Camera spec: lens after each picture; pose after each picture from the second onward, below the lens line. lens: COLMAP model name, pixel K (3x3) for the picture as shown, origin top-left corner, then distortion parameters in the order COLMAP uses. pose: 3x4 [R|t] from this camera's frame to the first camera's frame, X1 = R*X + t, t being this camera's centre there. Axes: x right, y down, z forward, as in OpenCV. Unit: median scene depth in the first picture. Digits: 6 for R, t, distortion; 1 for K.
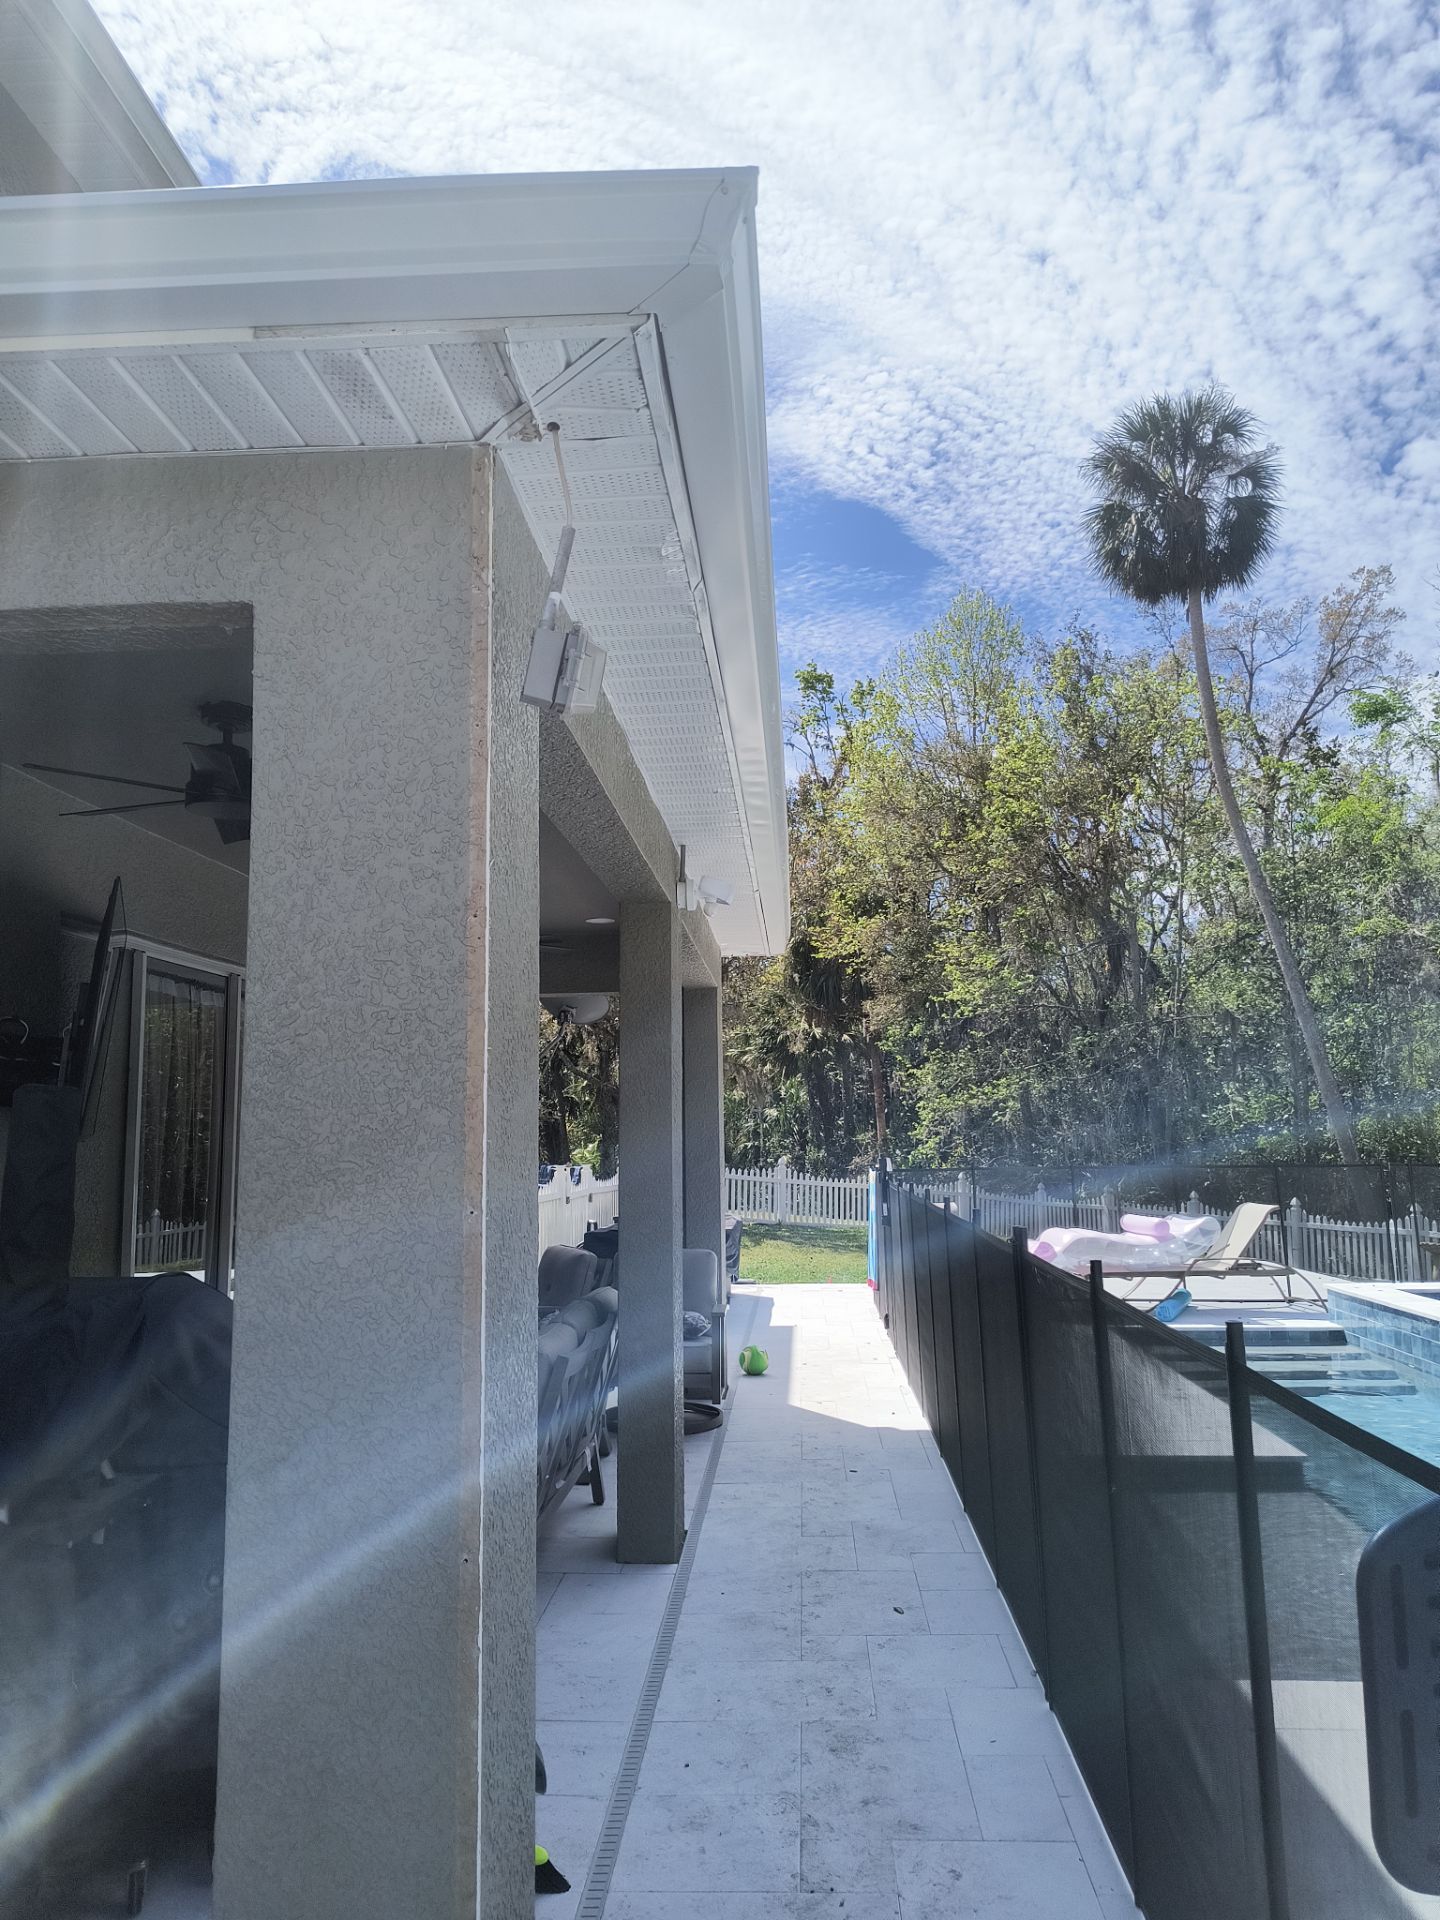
lens RADIAL K [[1310.3, 0, 705.4], [0, 1310.3, 967.5], [0, 0, 1]] dist [0.053292, -0.058404]
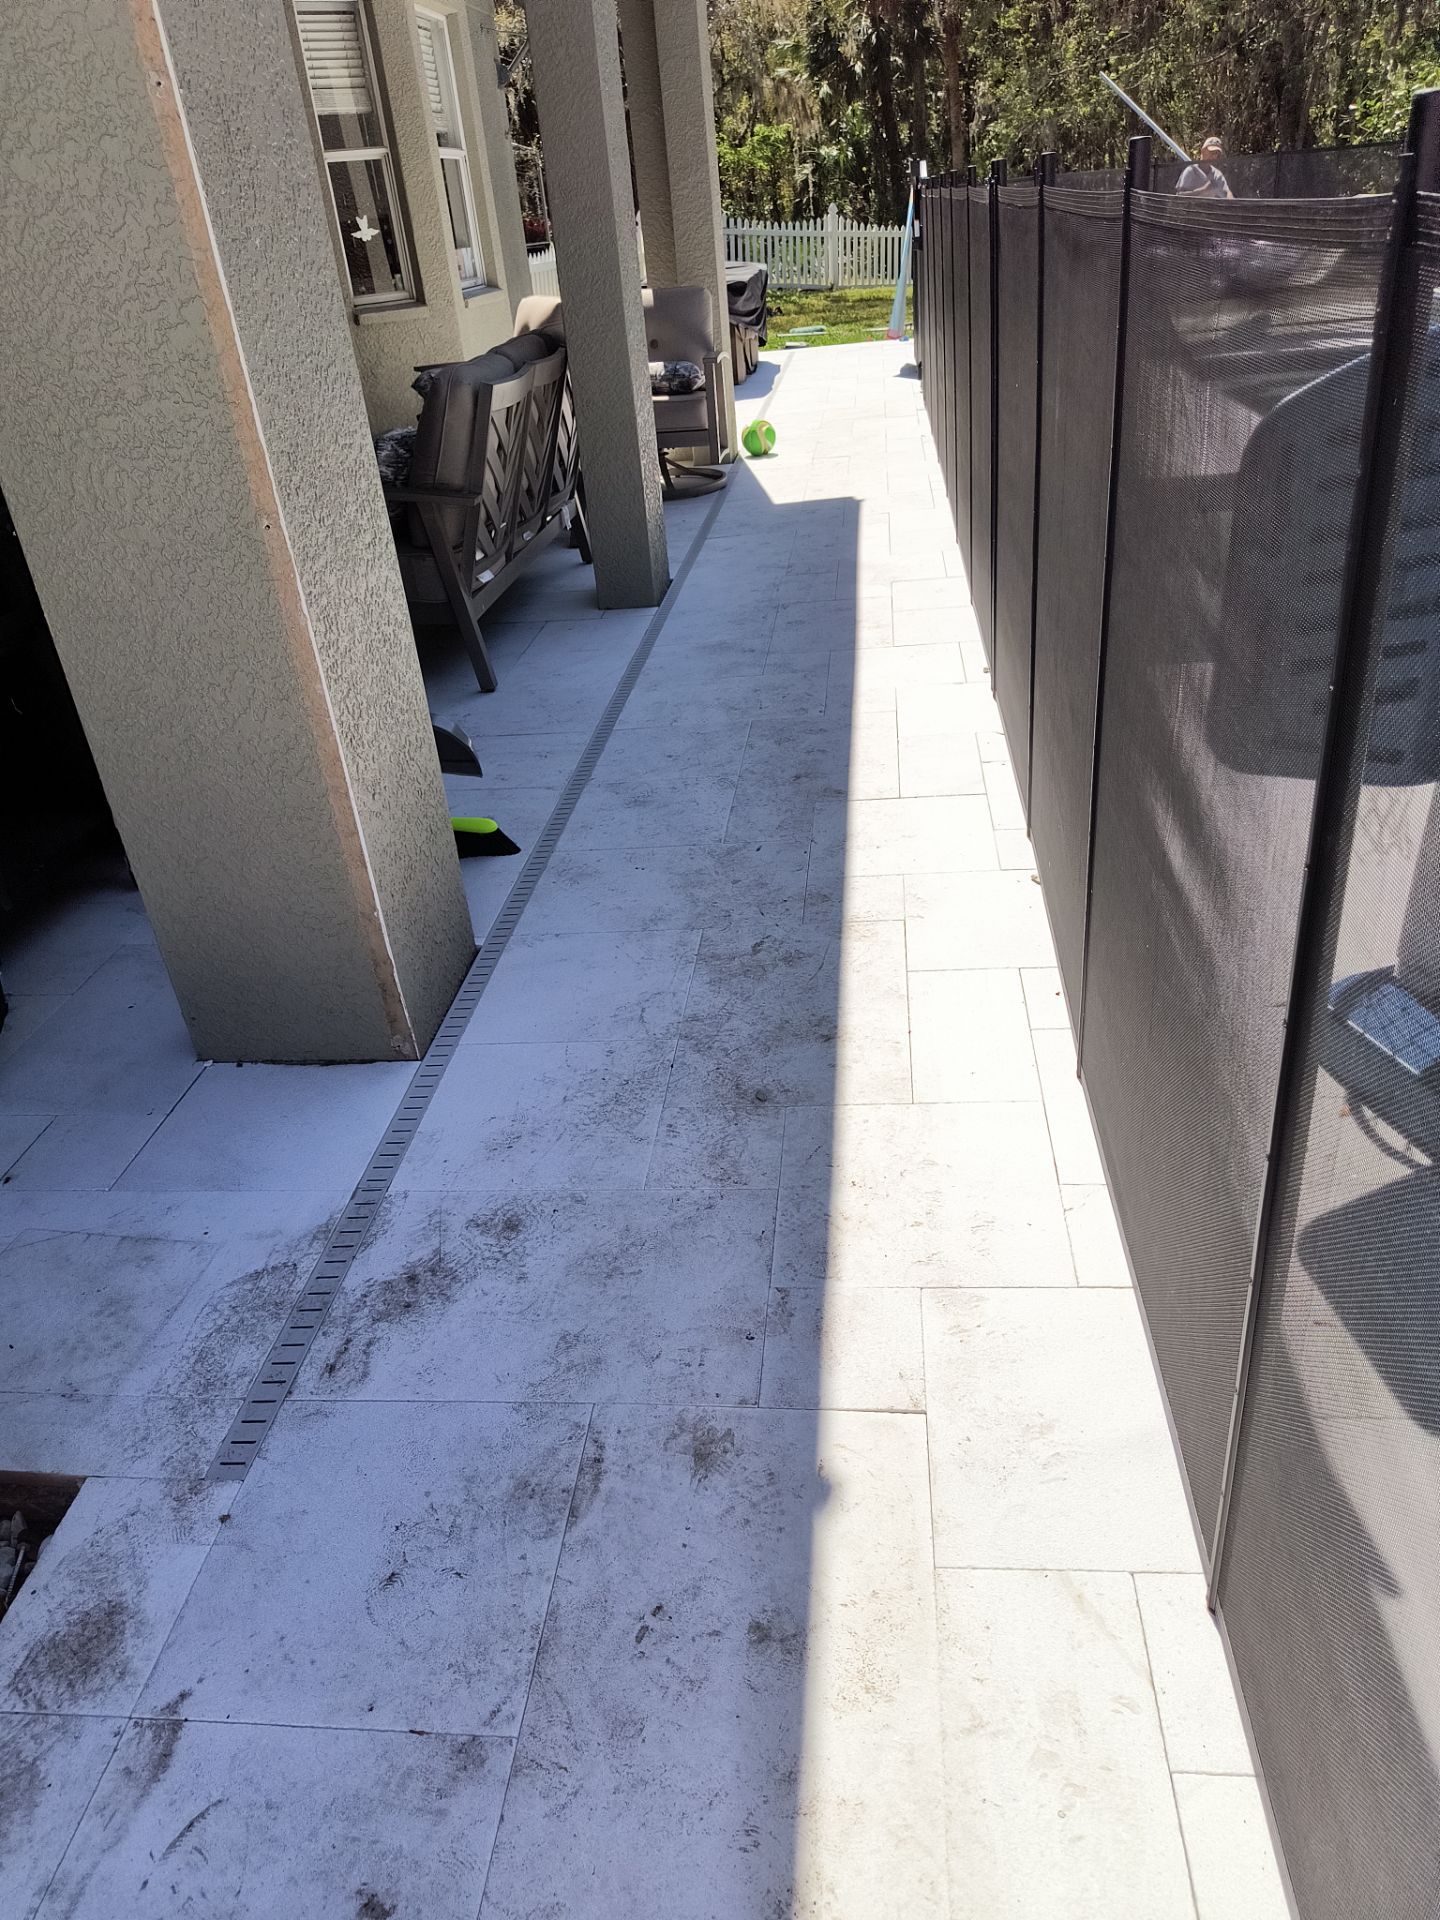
lens RADIAL K [[1328.5, 0, 710.3], [0, 1328.5, 936.4], [0, 0, 1]] dist [0.078356, -0.083155]
pose [[0.996801, -0.046993, -0.064644, 0.120144], [0.075970, 0.808288, 0.583865, 0.108571], [0.024813, -0.586908, 0.809273, 0.058413]]
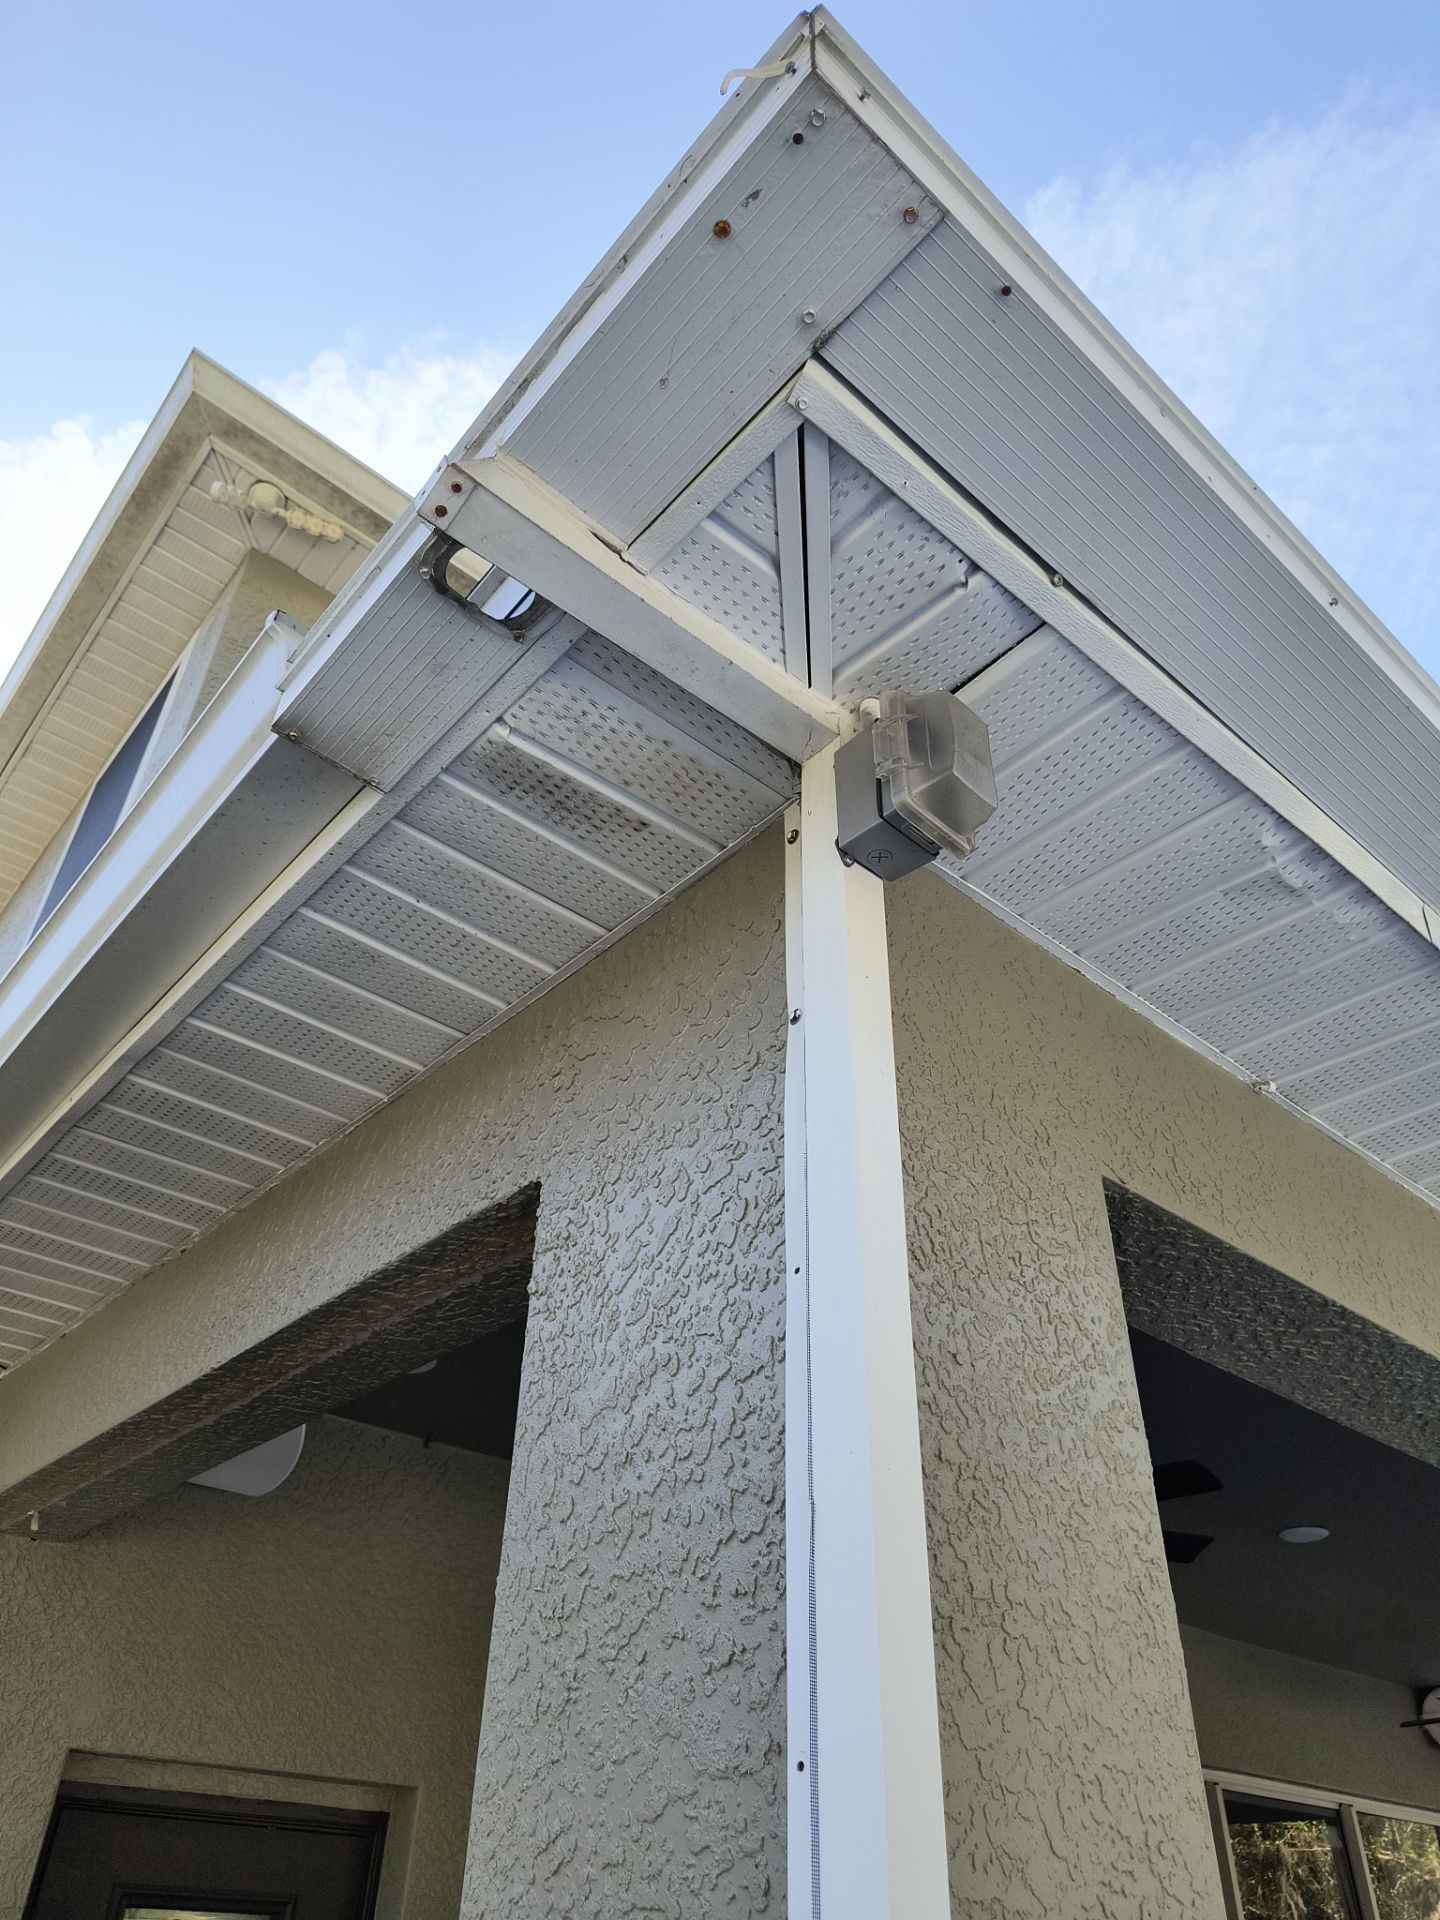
lens RADIAL K [[1316.8, 0, 702.1], [0, 1316.8, 953.6], [0, 0, 1]] dist [0.056702, -0.059482]
pose [[0.711052, -0.399416, -0.578681, 0.083496], [0.053113, 0.851155, -0.522221, -0.030640], [0.701130, 0.340591, 0.626429, 0.487441]]
